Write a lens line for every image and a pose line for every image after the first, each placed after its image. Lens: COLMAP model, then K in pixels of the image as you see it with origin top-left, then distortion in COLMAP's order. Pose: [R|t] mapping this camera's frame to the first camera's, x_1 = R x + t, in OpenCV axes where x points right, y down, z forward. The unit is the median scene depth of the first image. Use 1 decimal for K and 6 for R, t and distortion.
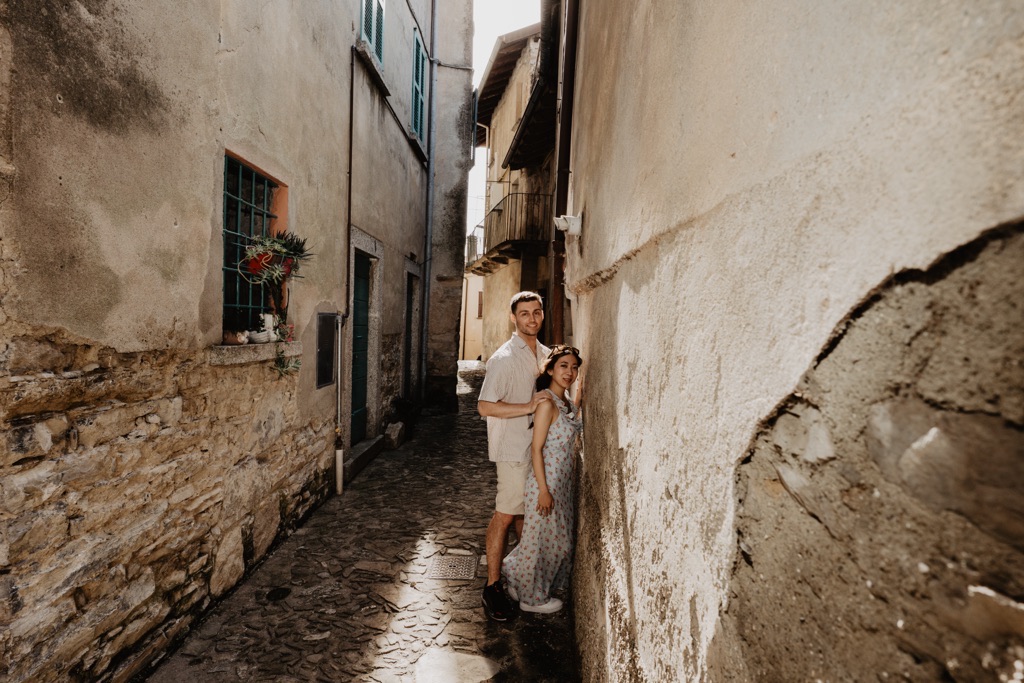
lens RADIAL K [[559.6, 0, 511.0], [0, 559.6, 344.0], [0, 0, 1]] dist [-0.005525, 0.003948]
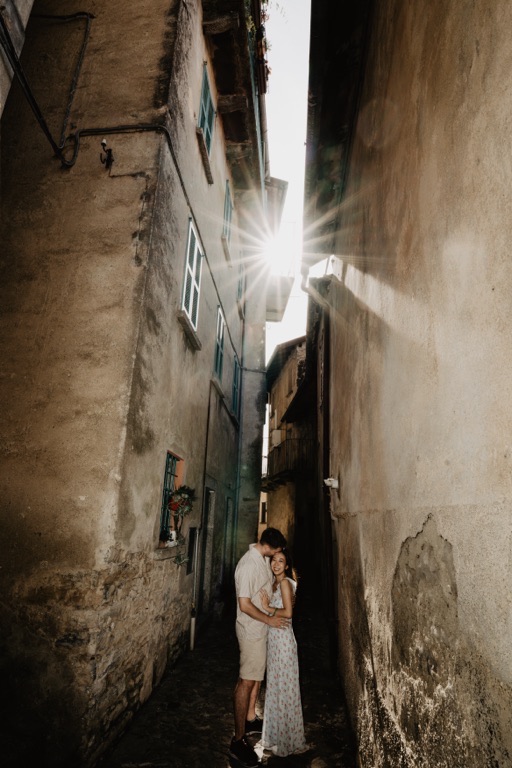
lens RADIAL K [[419.7, 0, 256.3], [0, 419.7, 383.5], [0, 0, 1]] dist [-0.005525, 0.003948]
pose [[0.998214, -0.019702, -0.056392, -0.077370], [-0.001610, 0.934825, -0.355105, -0.018162], [0.059713, 0.354562, 0.933124, -0.553306]]
